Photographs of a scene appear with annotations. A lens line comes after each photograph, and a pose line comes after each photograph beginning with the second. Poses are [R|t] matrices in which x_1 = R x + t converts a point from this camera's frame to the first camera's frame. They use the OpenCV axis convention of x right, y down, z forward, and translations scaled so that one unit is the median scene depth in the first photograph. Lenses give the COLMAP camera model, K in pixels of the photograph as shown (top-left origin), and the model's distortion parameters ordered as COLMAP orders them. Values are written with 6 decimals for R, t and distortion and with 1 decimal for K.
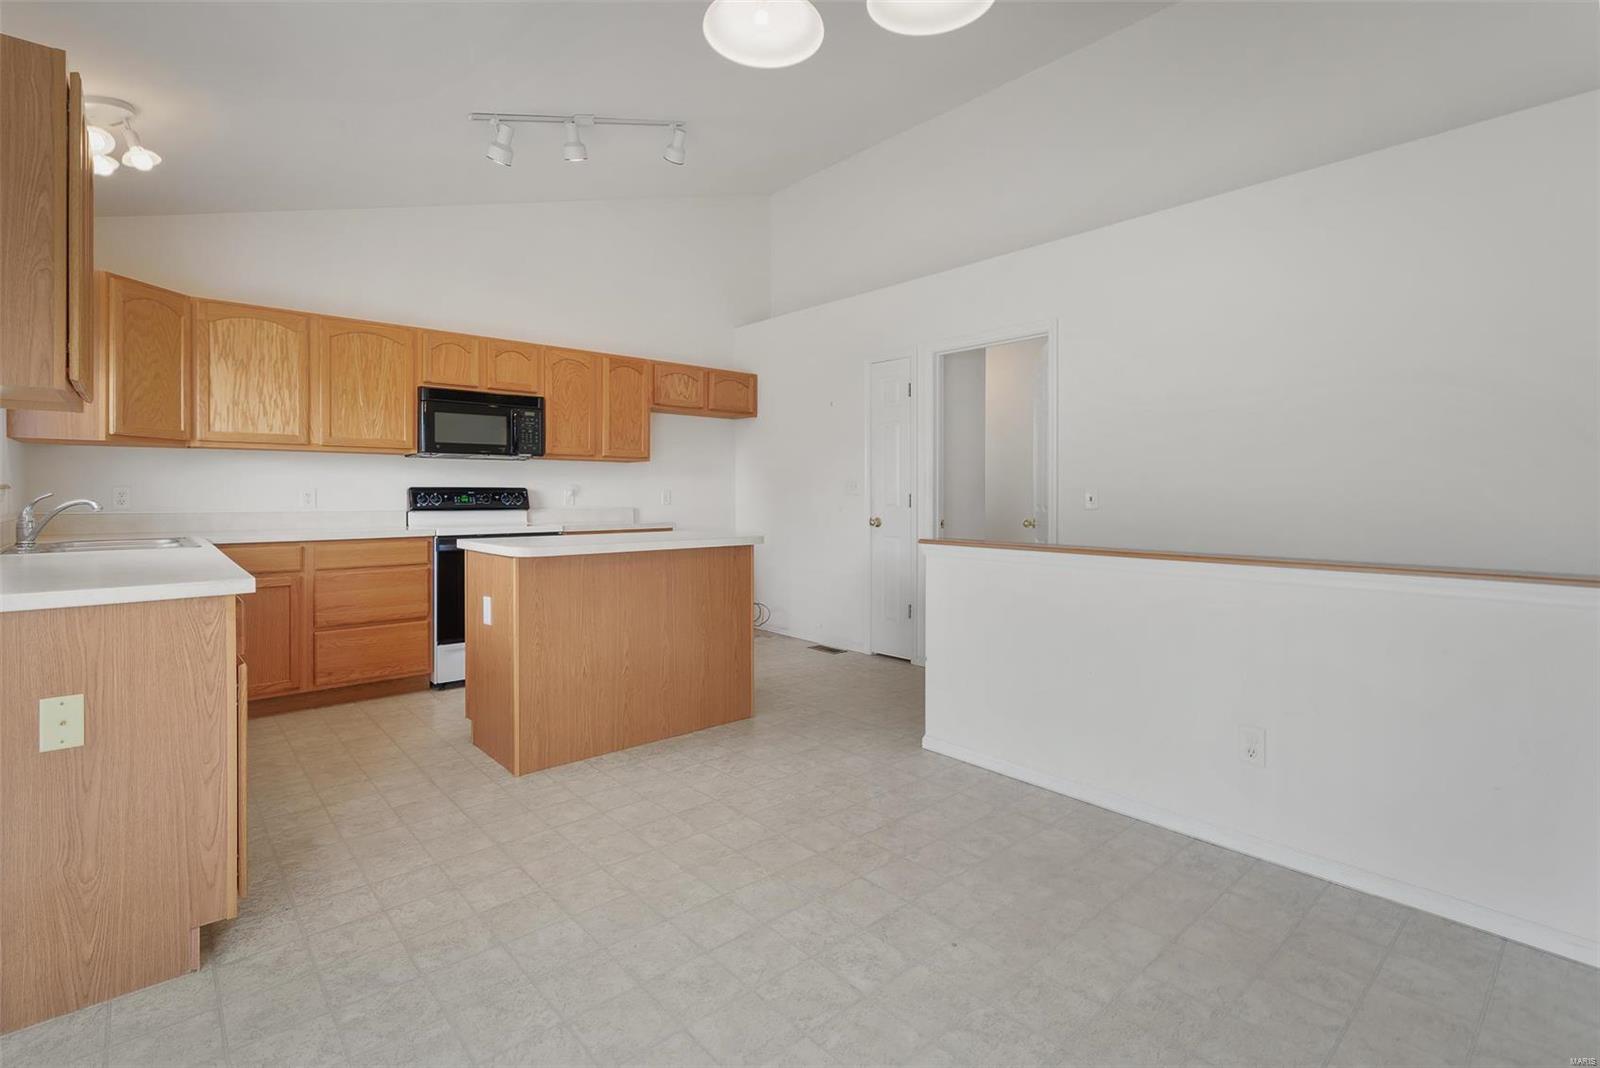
lens RADIAL K [[735.3, 0, 791.6], [0, 735.3, 496.1], [0, 0, 1]] dist [0.002024, -0.000057]
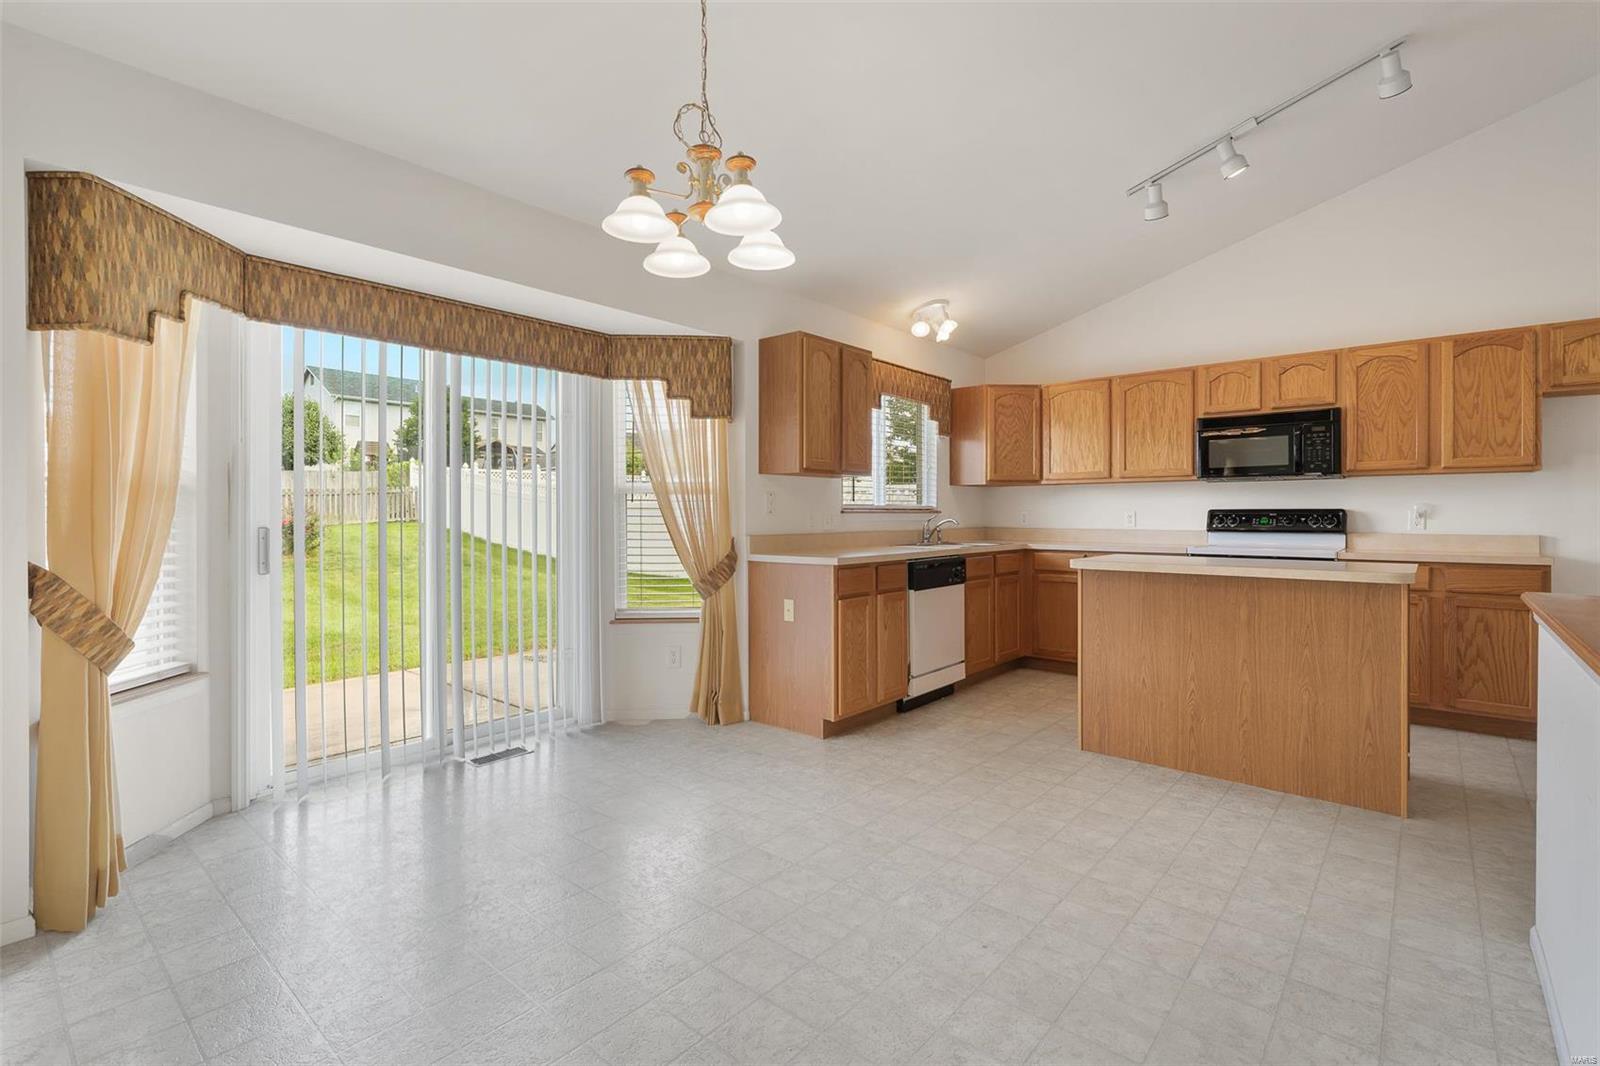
lens RADIAL K [[727.1, 0, 787.0], [0, 727.1, 517.3], [0, 0, 1]] dist [-0.000077, 0.000032]
pose [[0.138609, 0.002972, -0.990343, 0.505458], [-0.003727, 0.999990, 0.002479, -0.001111], [0.990340, 0.003348, 0.138619, 0.242010]]
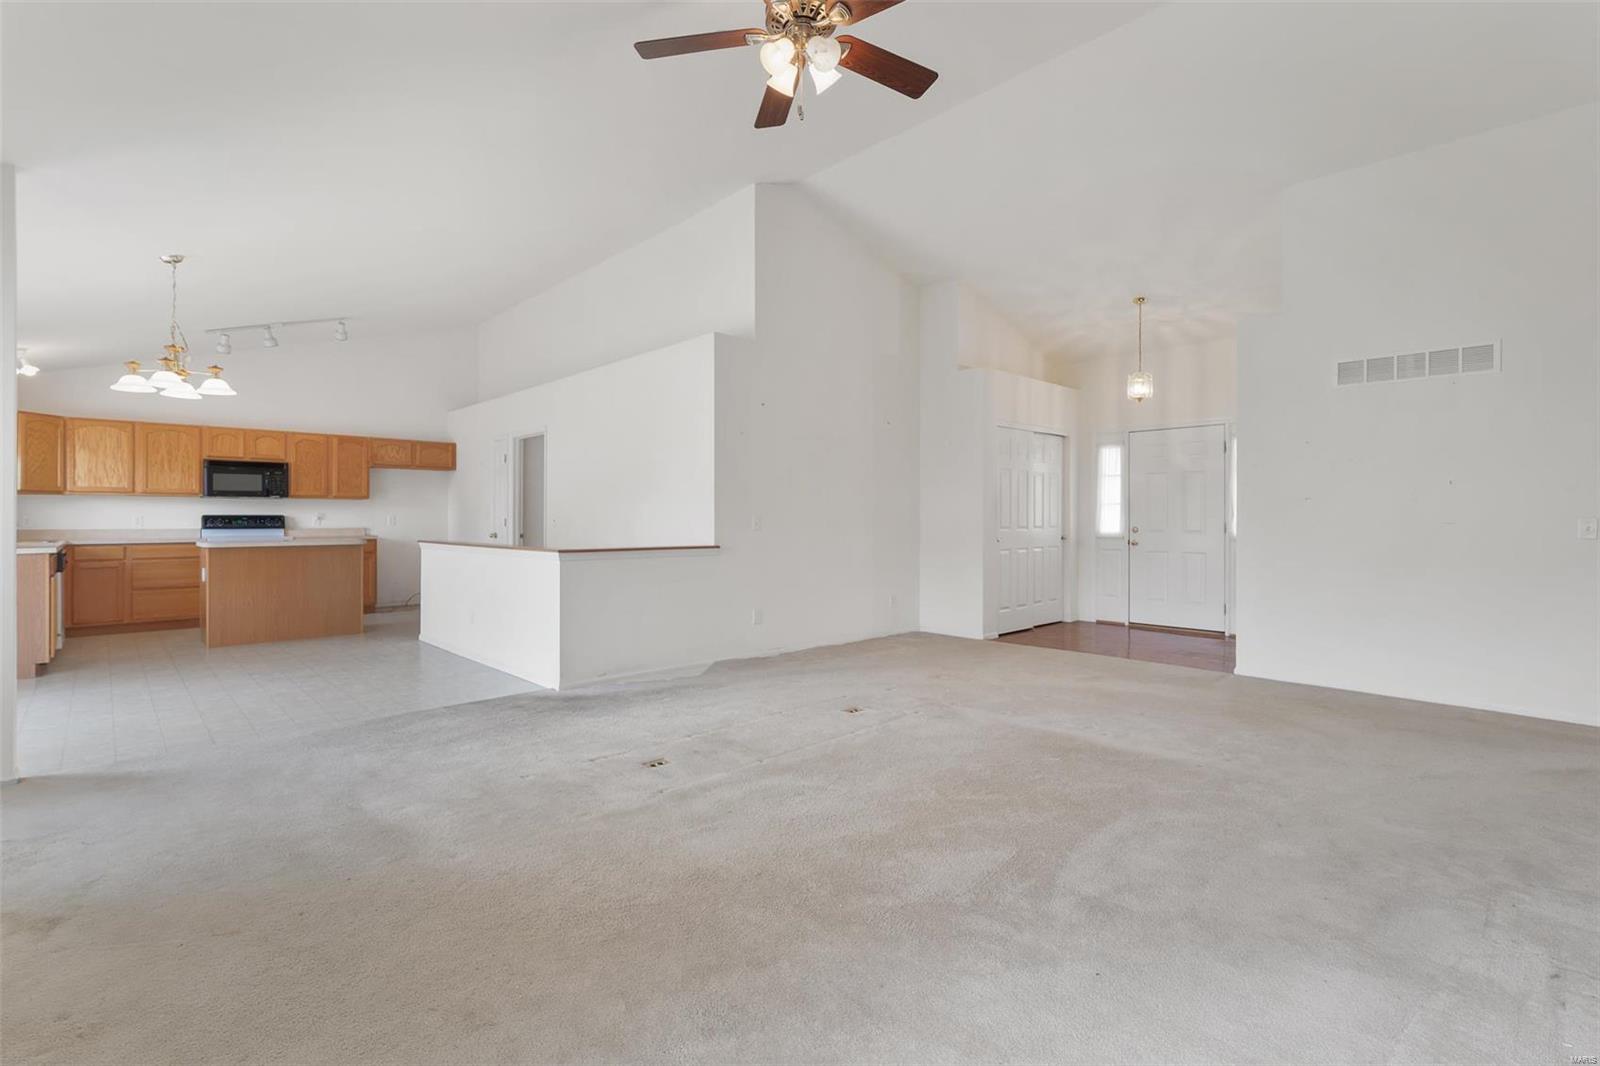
lens RADIAL K [[727.1, 0, 787.0], [0, 727.1, 517.3], [0, 0, 1]] dist [-0.000077, 0.000032]
pose [[0.999304, -0.000007, 0.037311, 0.864799], [0.000187, 0.999988, -0.004813, 0.001786], [-0.037310, 0.004816, 0.999292, -0.837049]]
